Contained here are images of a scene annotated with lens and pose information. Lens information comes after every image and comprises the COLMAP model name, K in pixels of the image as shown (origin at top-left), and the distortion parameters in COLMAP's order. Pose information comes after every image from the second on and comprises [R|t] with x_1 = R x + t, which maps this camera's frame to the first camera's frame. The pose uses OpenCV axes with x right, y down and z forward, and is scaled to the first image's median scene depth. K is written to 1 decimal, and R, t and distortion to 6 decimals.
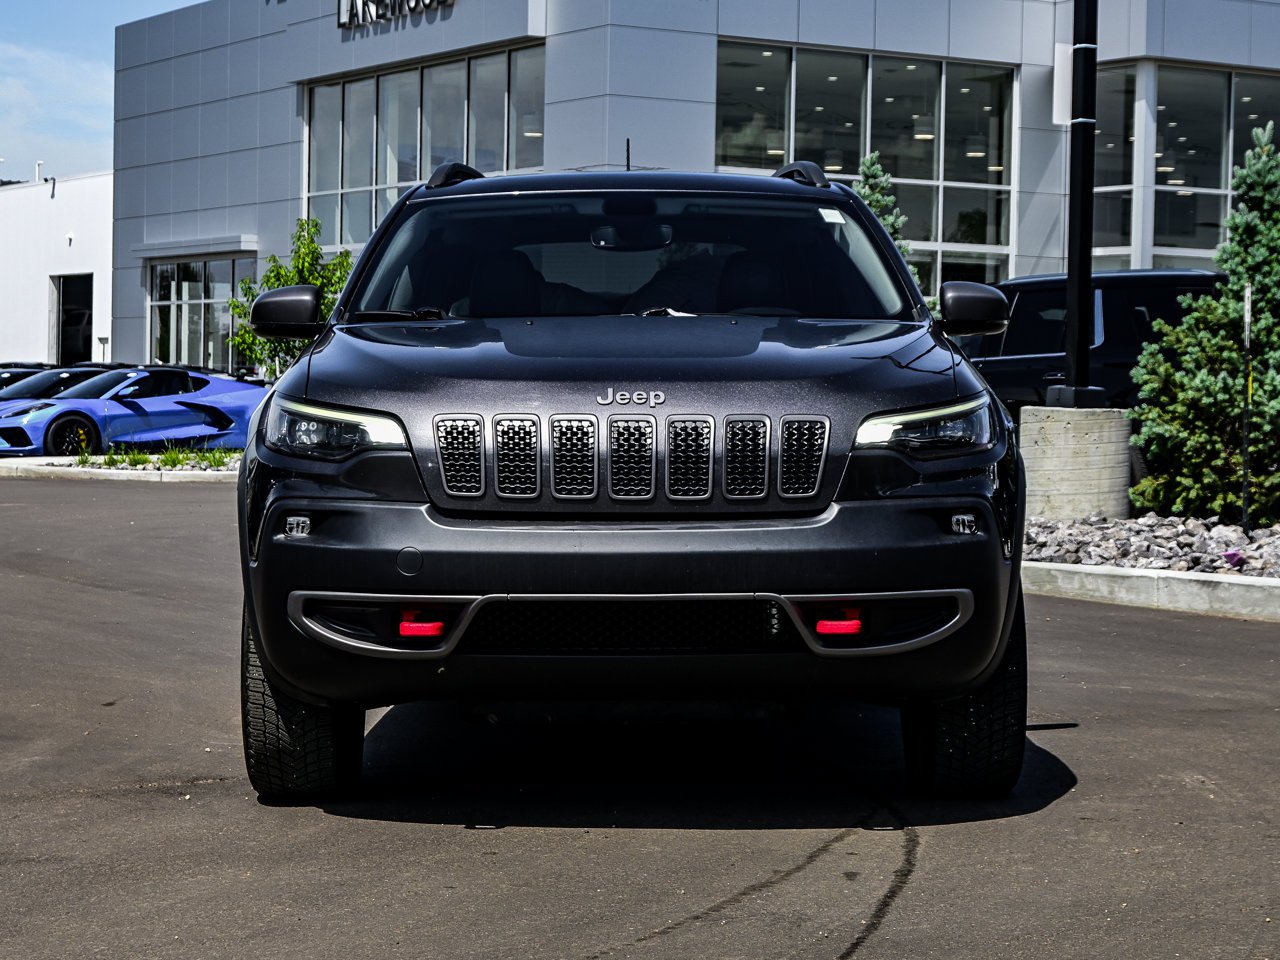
lens RADIAL K [[2745.5, 0, 640.0], [0, 2745.5, 480.0], [0, 0, 1]] dist [-0.037101, -0.011479]
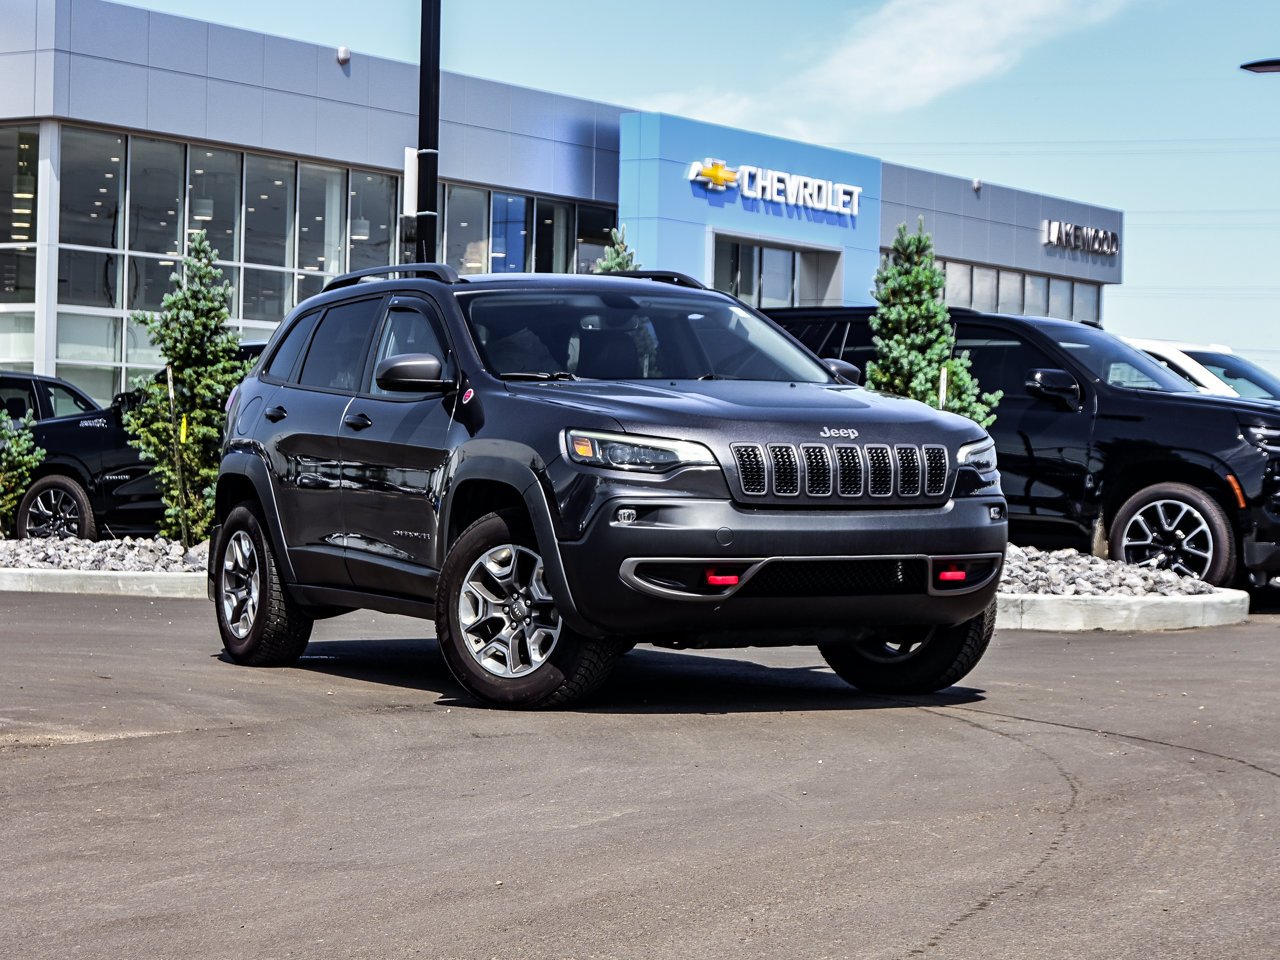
lens RADIAL K [[2745.5, 0, 640.0], [0, 2745.5, 480.0], [0, 0, 1]] dist [-0.037101, -0.011479]
pose [[0.917020, 0.000819, 0.398841, -0.621218], [0.007490, 0.999786, -0.019274, 0.022501], [-0.398772, 0.020662, 0.916817, -0.344371]]
